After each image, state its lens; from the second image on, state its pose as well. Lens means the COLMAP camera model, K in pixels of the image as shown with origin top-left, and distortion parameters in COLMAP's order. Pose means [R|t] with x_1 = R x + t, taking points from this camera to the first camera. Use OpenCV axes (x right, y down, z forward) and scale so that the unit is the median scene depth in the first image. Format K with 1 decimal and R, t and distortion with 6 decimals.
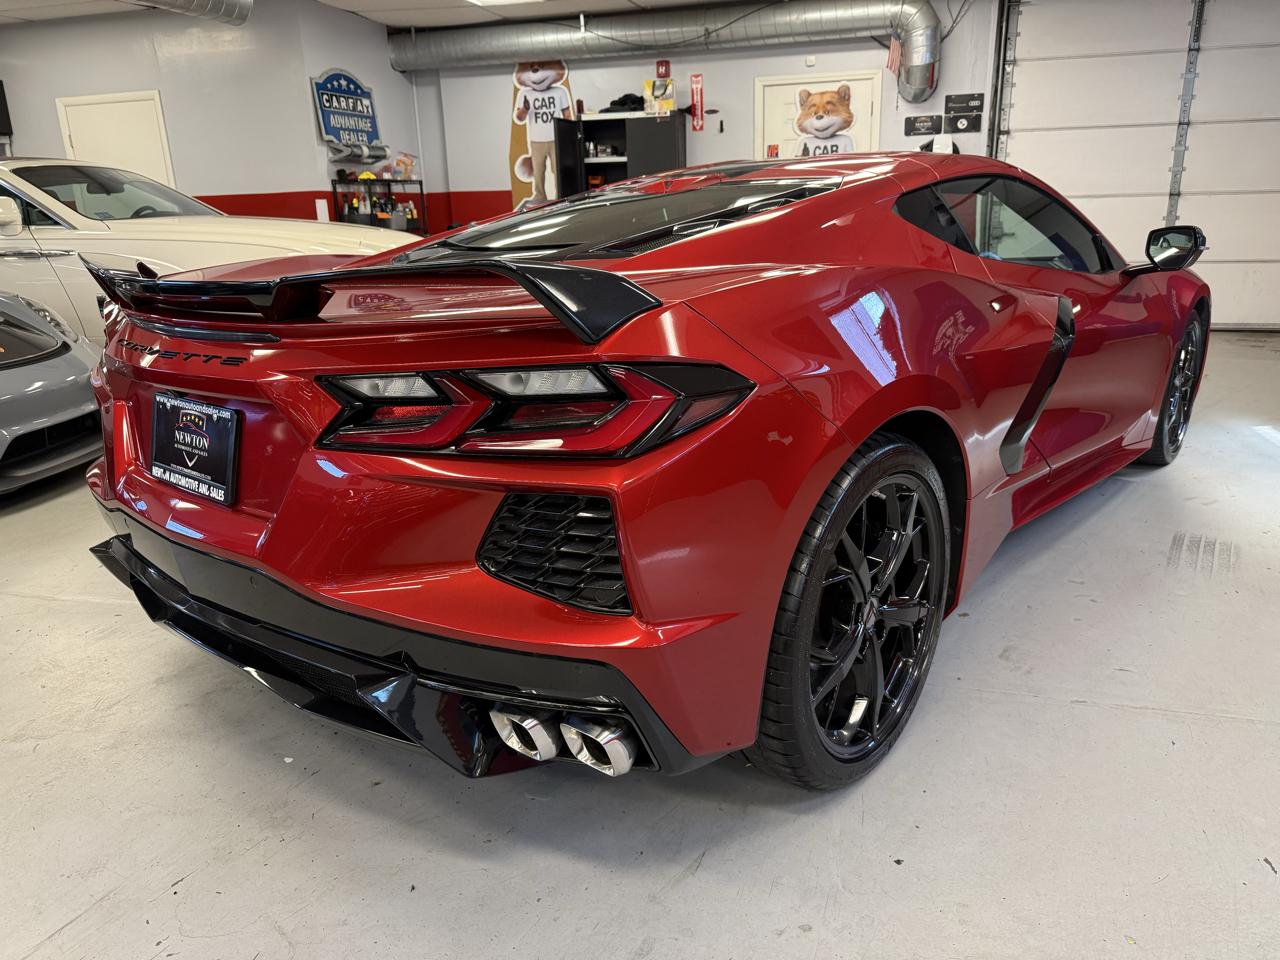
lens RADIAL K [[913.3, 0, 638.2], [0, 913.3, 482.8], [0, 0, 1]] dist [-0.005436, -0.004444]
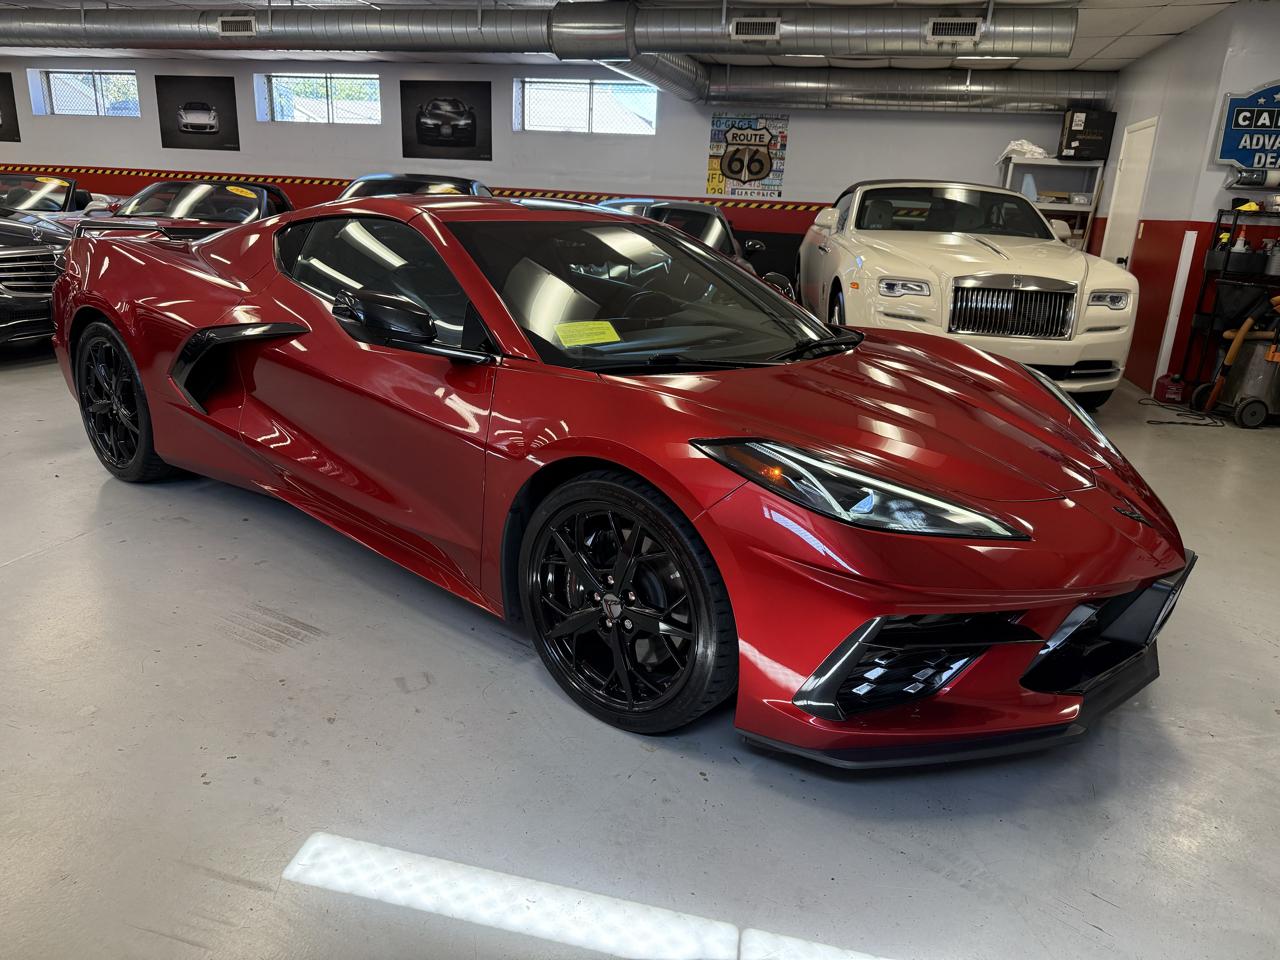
lens RADIAL K [[913.0, 0, 640.0], [0, 913.0, 486.0], [0, 0, 1]] dist [-0.001419, -0.010089]
pose [[0.030825, 0.321703, -0.946339, 0.548249], [-0.334838, 0.895406, 0.293483, -0.167463], [0.941771, 0.307824, 0.135319, 0.447804]]
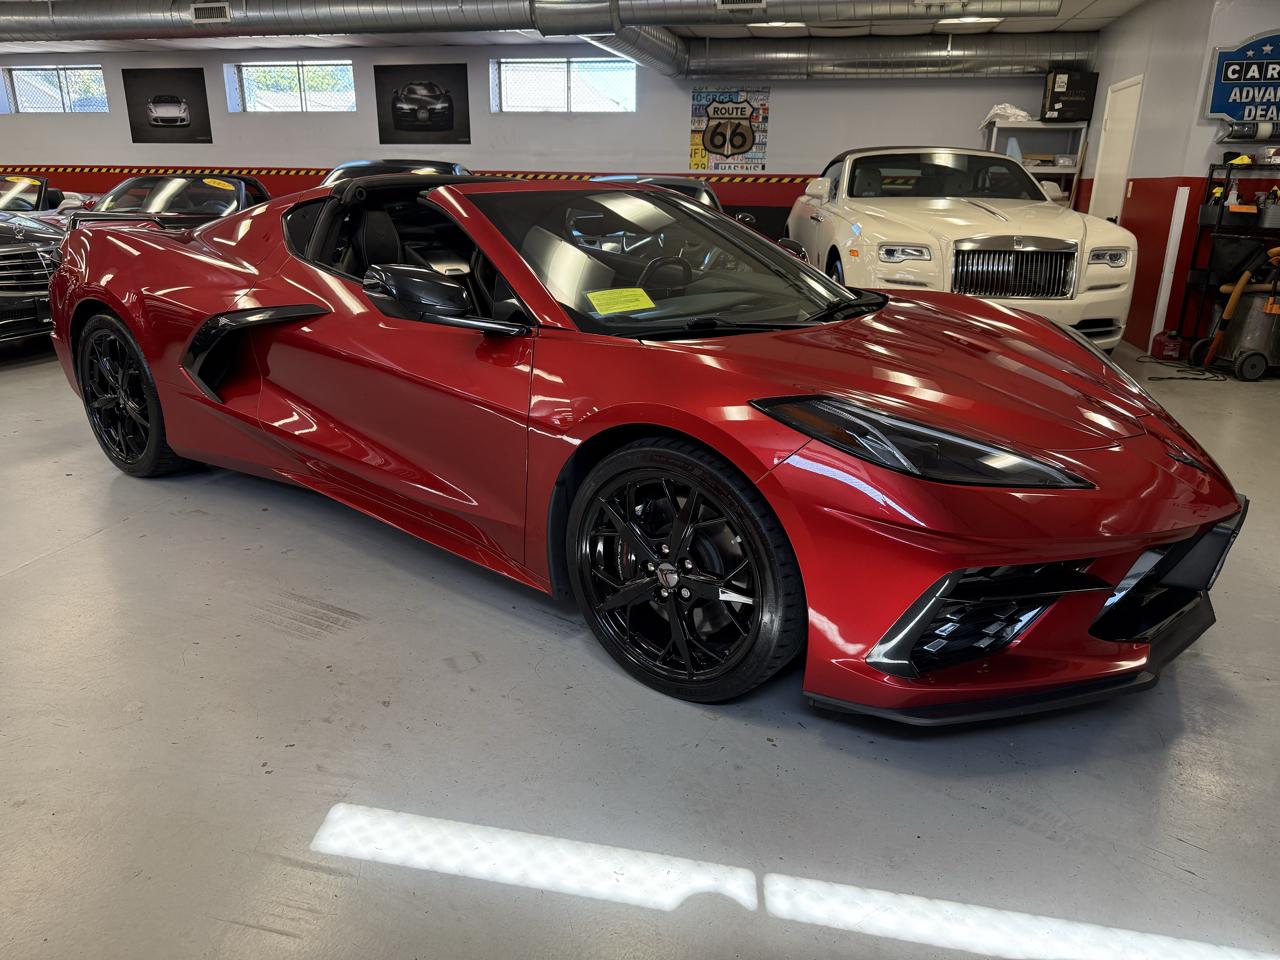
lens RADIAL K [[913.3, 0, 638.2], [0, 913.3, 482.8], [0, 0, 1]] dist [-0.005436, -0.004444]
pose [[0.061443, 0.333608, -0.940707, 0.544044], [-0.303091, 0.904219, 0.300871, -0.154585], [0.950979, 0.266634, 0.156672, 0.429576]]
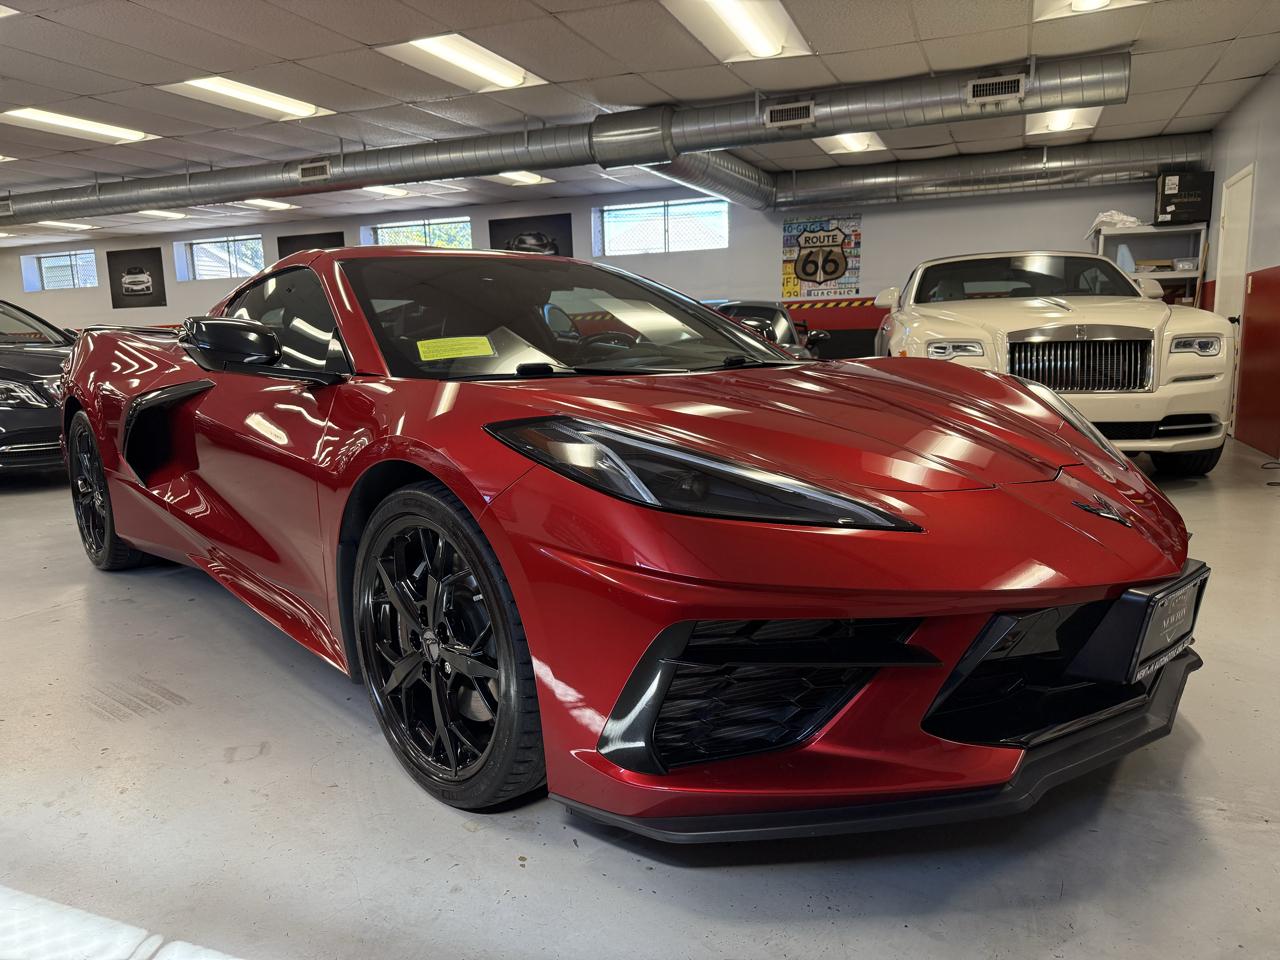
lens RADIAL K [[907.4, 0, 635.1], [0, 907.4, 479.3], [0, 0, 1]] dist [0.034519, -0.055993]
pose [[-0.110144, 0.176257, -0.978163, 0.506737], [-0.261002, 0.944482, 0.199577, -0.148200], [0.959034, 0.277285, -0.058025, 0.541266]]
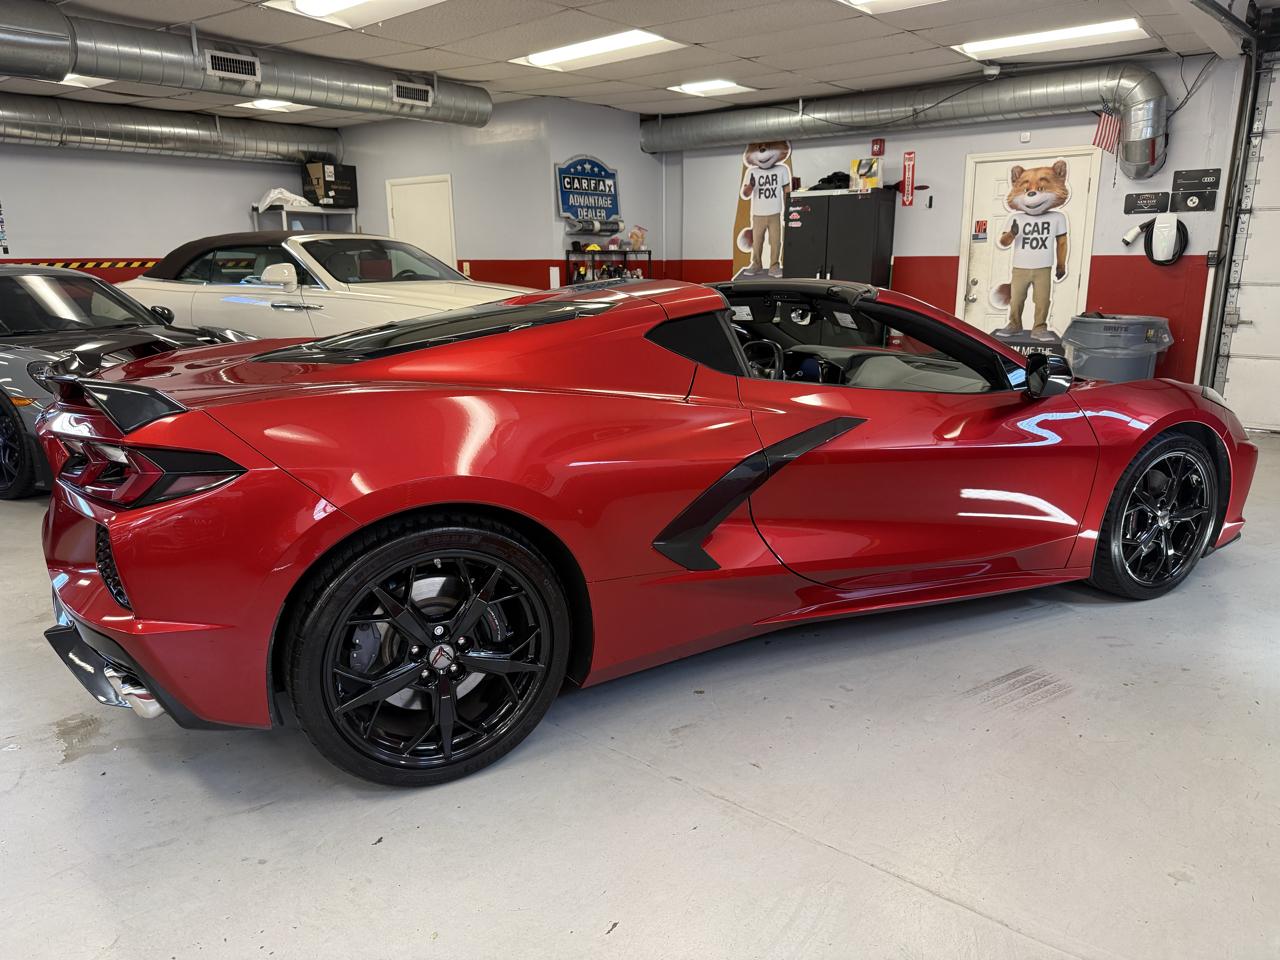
lens RADIAL K [[899.5, 0, 648.1], [0, 899.5, 503.3], [0, 0, 1]] dist [0.005587, -0.024659]
pose [[0.923804, 0.119958, -0.363588, 0.217300], [-0.129031, 0.991640, -0.000670, -0.024279], [0.360468, 0.047533, 0.931560, -0.016636]]
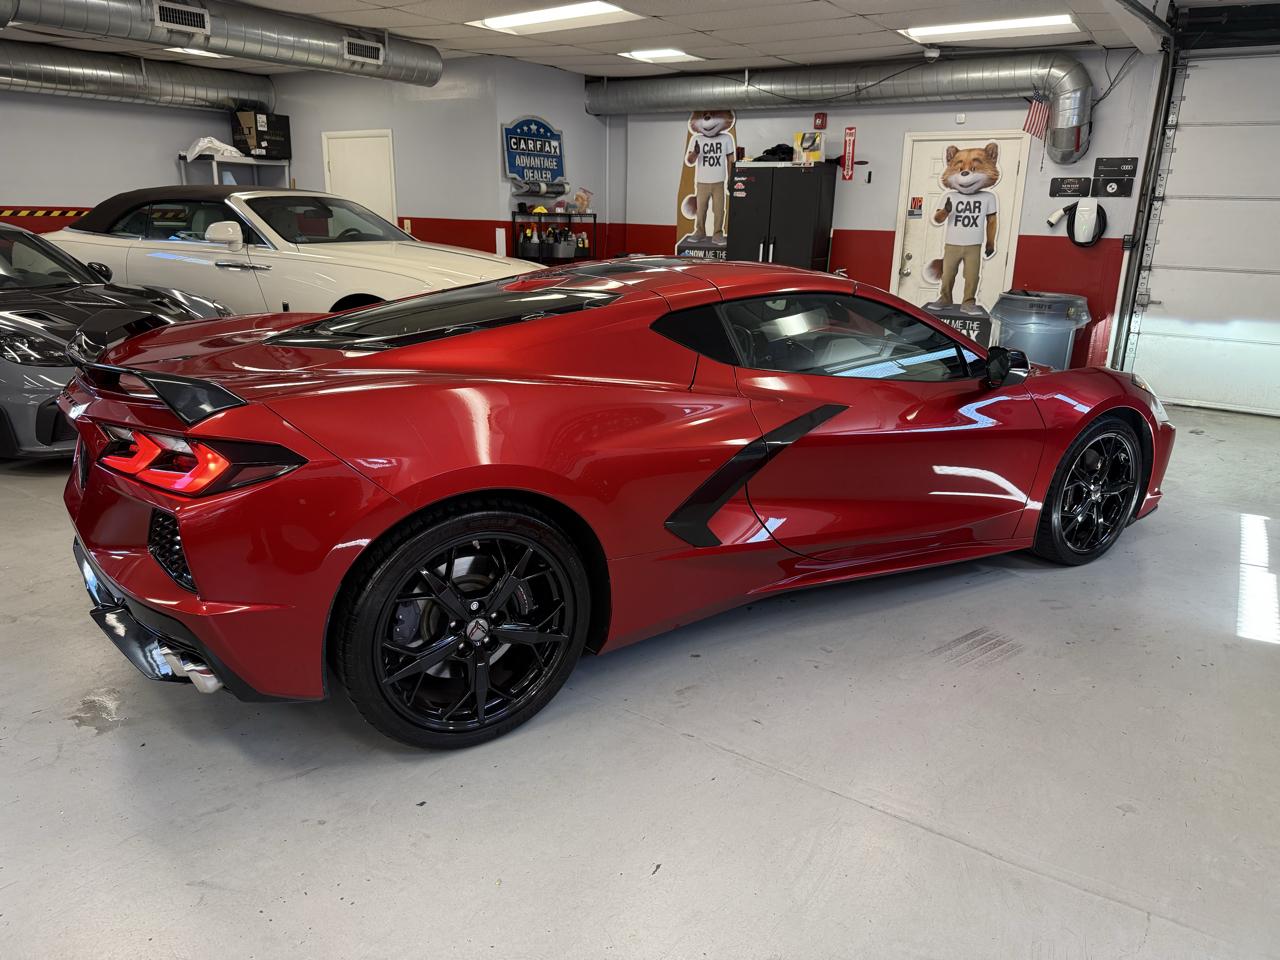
lens RADIAL K [[896.5, 0, 653.5], [0, 896.5, 501.7], [0, 0, 1]] dist [0.004377, -0.029794]
pose [[0.953767, 0.137659, -0.267168, 0.192250], [-0.133212, 0.990477, 0.034790, -0.029905], [0.269413, 0.002409, 0.963022, -0.051052]]
